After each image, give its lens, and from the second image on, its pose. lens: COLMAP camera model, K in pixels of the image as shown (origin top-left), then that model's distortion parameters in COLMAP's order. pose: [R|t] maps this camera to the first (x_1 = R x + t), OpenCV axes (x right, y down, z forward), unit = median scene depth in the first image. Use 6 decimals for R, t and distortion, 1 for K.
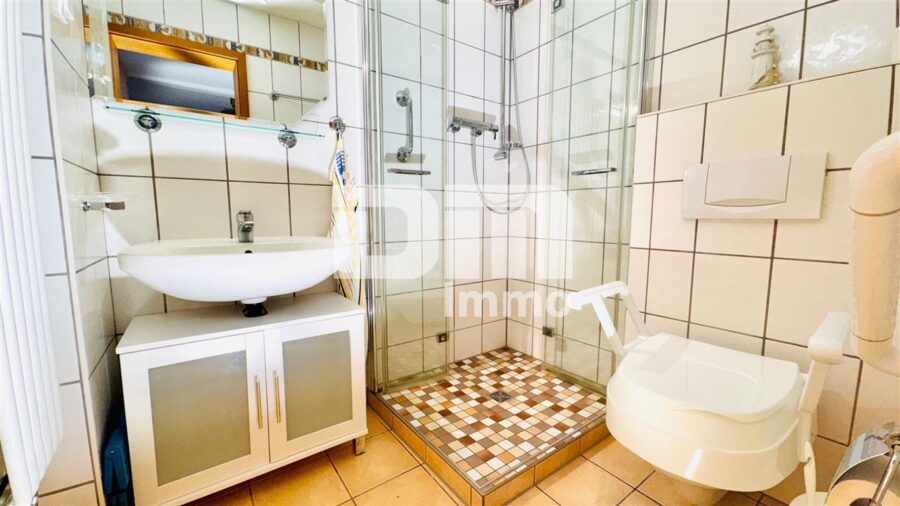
lens RADIAL K [[349.3, 0, 447.9], [0, 349.3, 255.1], [0, 0, 1]] dist [0.000645, -0.000137]
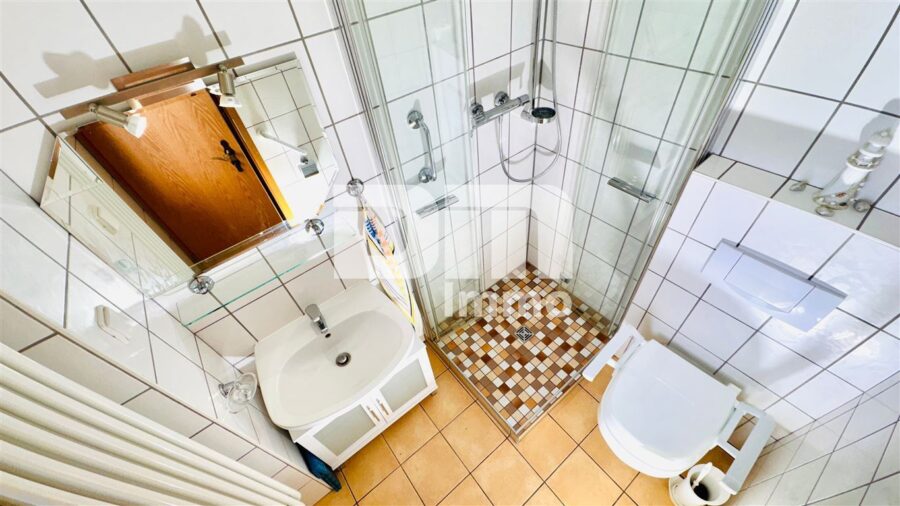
lens RADIAL K [[349.3, 0, 450.5], [0, 349.3, 260.2], [0, 0, 1]] dist [0.000645, -0.000137]
pose [[0.994027, -0.096854, -0.050295, -0.039996], [0.106446, 0.758785, 0.642585, -0.759857], [-0.024074, -0.644100, 0.764562, 0.170464]]
